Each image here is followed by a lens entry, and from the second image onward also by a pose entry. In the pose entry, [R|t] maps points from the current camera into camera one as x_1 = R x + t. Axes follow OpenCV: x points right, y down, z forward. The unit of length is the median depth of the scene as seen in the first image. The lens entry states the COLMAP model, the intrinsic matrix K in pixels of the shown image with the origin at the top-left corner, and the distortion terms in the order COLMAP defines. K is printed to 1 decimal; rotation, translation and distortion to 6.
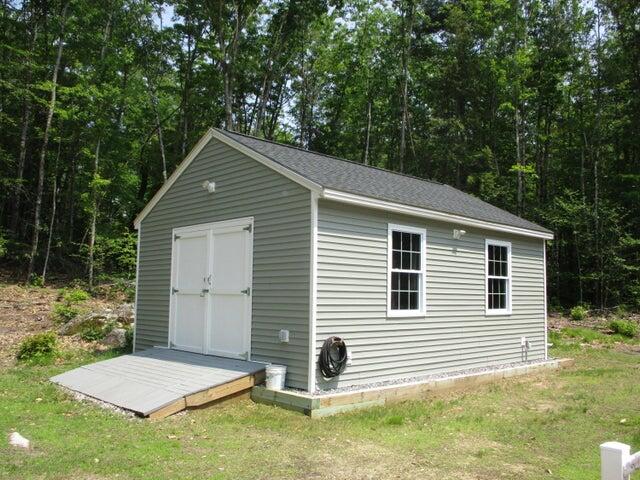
lens RADIAL K [[566.8, 0, 319.8], [0, 566.8, 237.4], [0, 0, 1]] dist [-0.048193, -0.008593]
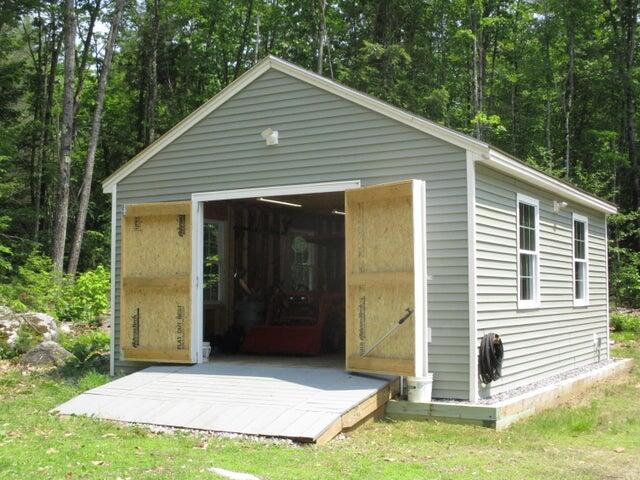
lens RADIAL K [[848.9, 0, 320.9], [0, 848.9, 242.3], [0, 0, 1]] dist [-0.097146, 0.000000]
pose [[0.958490, 0.000699, 0.285127, -0.459446], [-0.012781, 0.999097, 0.040516, 0.000328], [-0.284841, -0.042478, 0.957633, -0.066352]]
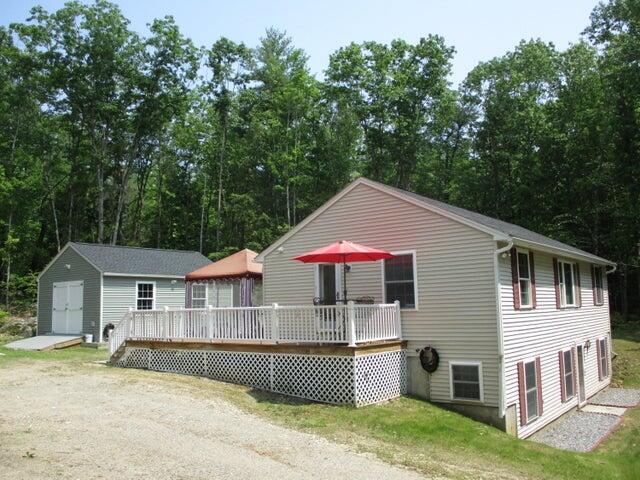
lens RADIAL K [[566.8, 0, 319.1], [0, 566.8, 238.7], [0, 0, 1]] dist [-0.048193, -0.008593]
pose [[0.988269, -0.018997, 0.151540, 0.541263], [0.021808, 0.999619, -0.016908, -0.151333], [-0.151161, 0.020015, 0.988307, -1.653341]]
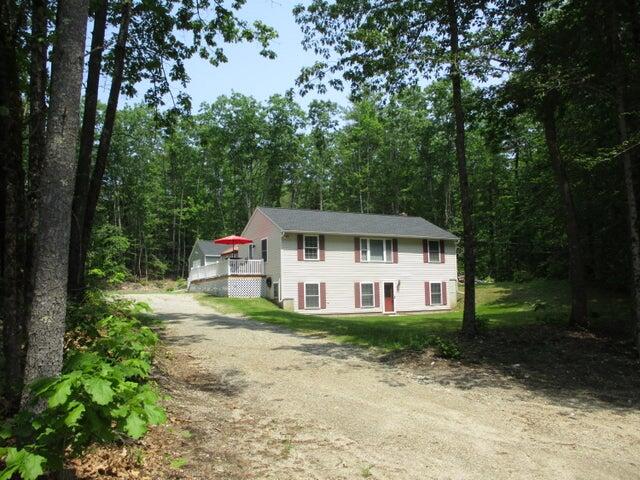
lens RADIAL K [[546.7, 0, 319.9], [0, 546.7, 244.3], [0, 0, 1]] dist [-0.007483, -0.001277]
pose [[0.956343, -0.067918, -0.284246, 2.273454], [0.067289, 0.997661, -0.011989, -0.035964], [0.284395, -0.007661, 0.958676, -3.382354]]
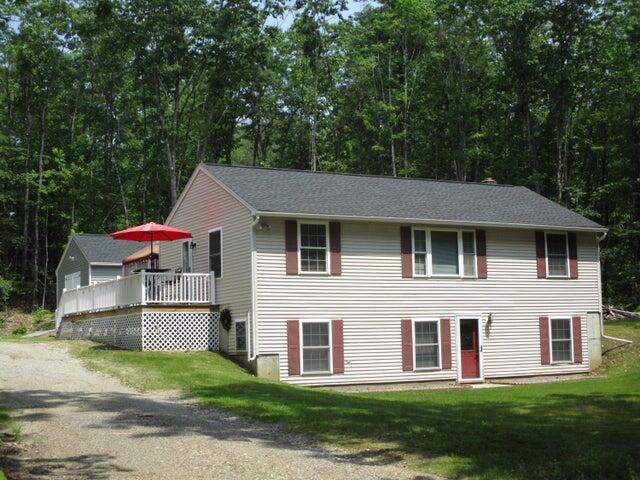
lens RADIAL K [[1012.6, 0, 320.3], [0, 1012.6, 239.2], [0, 0, 1]] dist [-0.081102, 0.000000]
pose [[0.963391, -0.069236, -0.259007, 2.071190], [0.068272, 0.997586, -0.012728, -0.045205], [0.259262, -0.005421, 0.965792, -3.084560]]
